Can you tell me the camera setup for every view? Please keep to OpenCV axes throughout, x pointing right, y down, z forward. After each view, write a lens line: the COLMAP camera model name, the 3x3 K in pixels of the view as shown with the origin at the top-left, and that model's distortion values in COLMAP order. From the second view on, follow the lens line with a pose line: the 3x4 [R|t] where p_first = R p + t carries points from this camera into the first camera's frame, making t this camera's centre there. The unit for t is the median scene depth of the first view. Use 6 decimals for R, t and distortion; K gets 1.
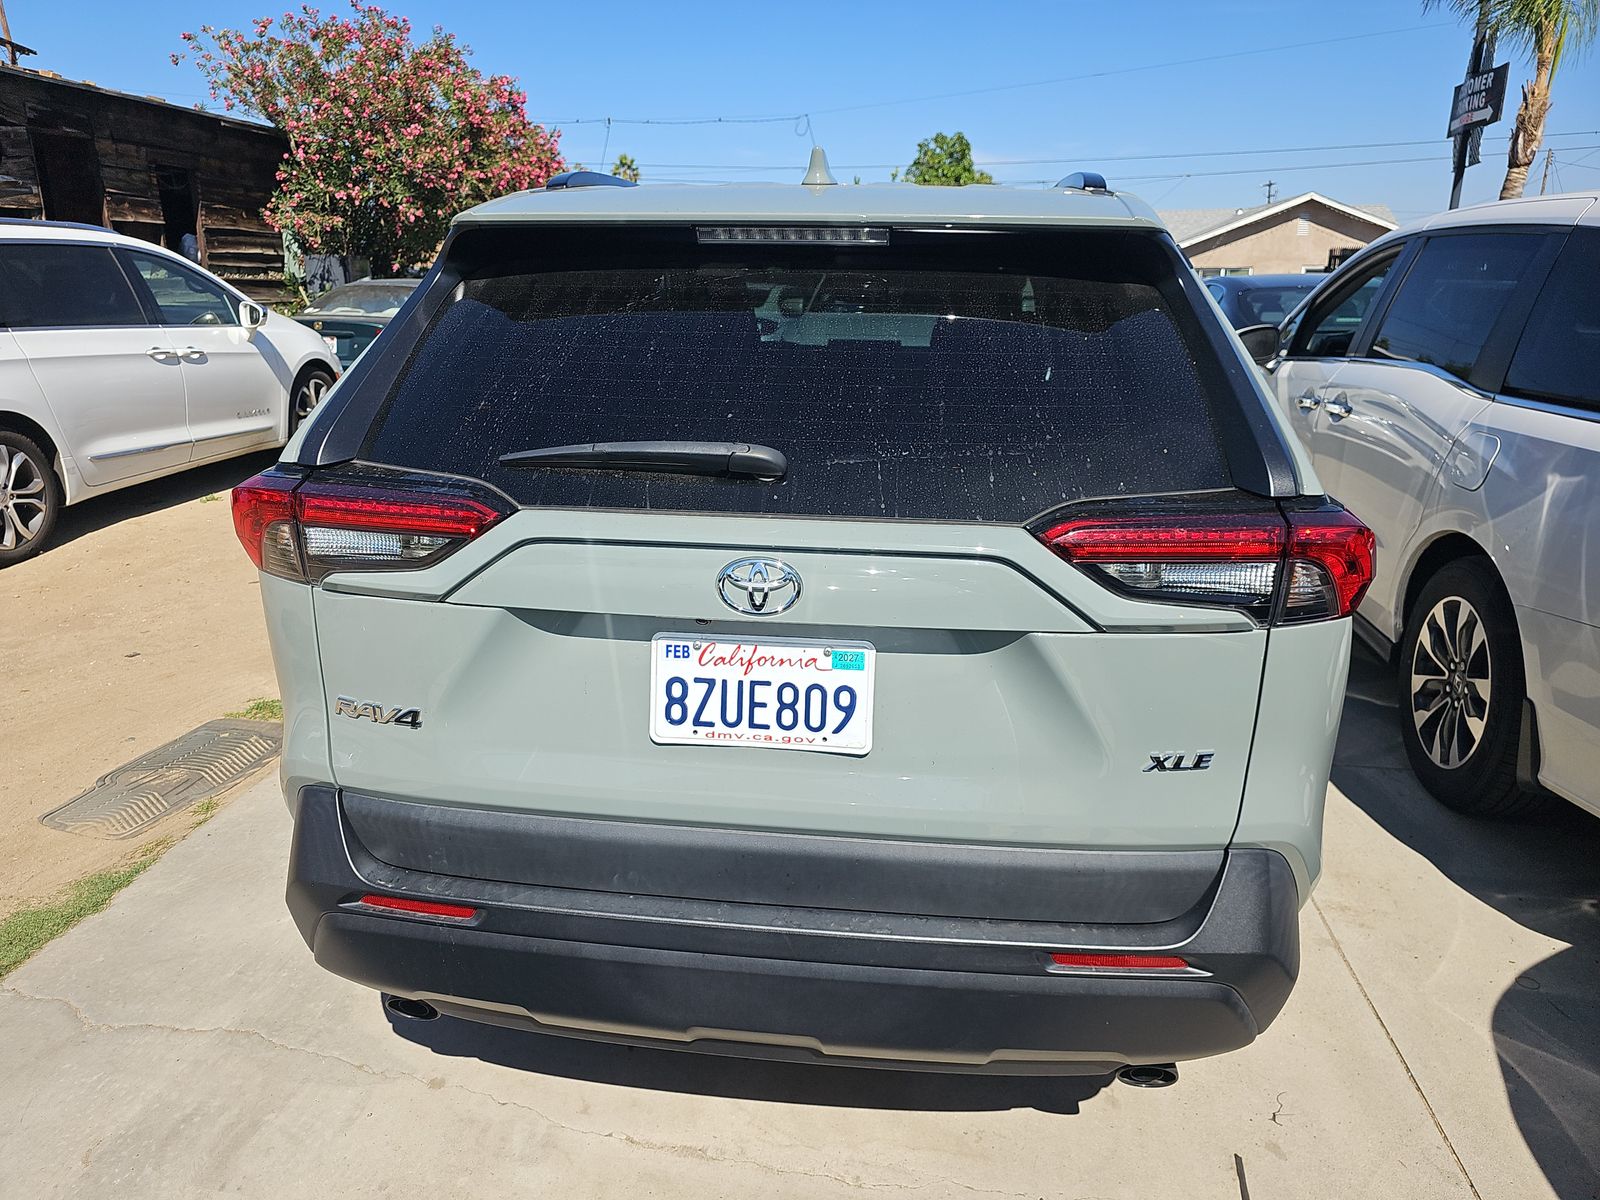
lens RADIAL K [[1089.9, 0, 786.4], [0, 1089.9, 594.6], [0, 0, 1]] dist [0.036093, -0.033969]
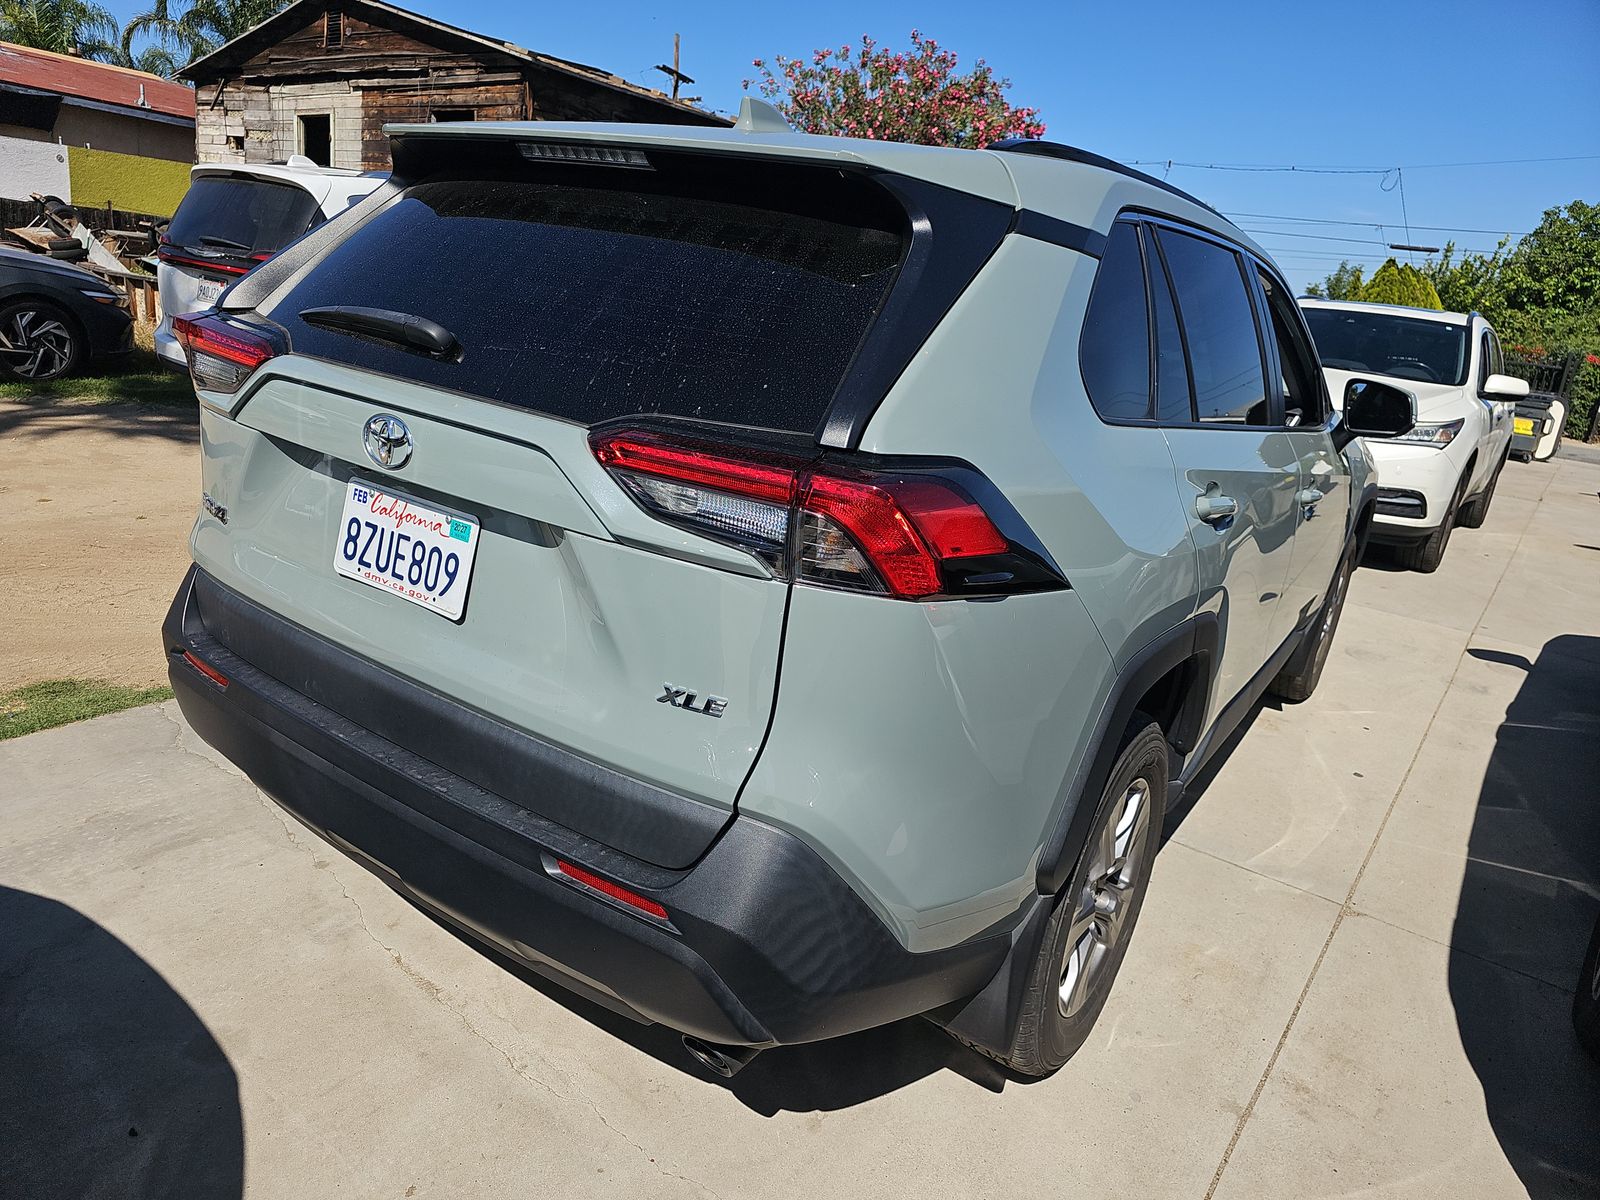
lens RADIAL K [[1089.9, 0, 787.8], [0, 1089.9, 596.4], [0, 0, 1]] dist [0.036093, -0.033969]
pose [[0.873250, 0.227401, -0.430957, 0.804940], [-0.241881, 0.970062, 0.021743, 0.020922], [0.422999, 0.085254, 0.902111, 0.165166]]
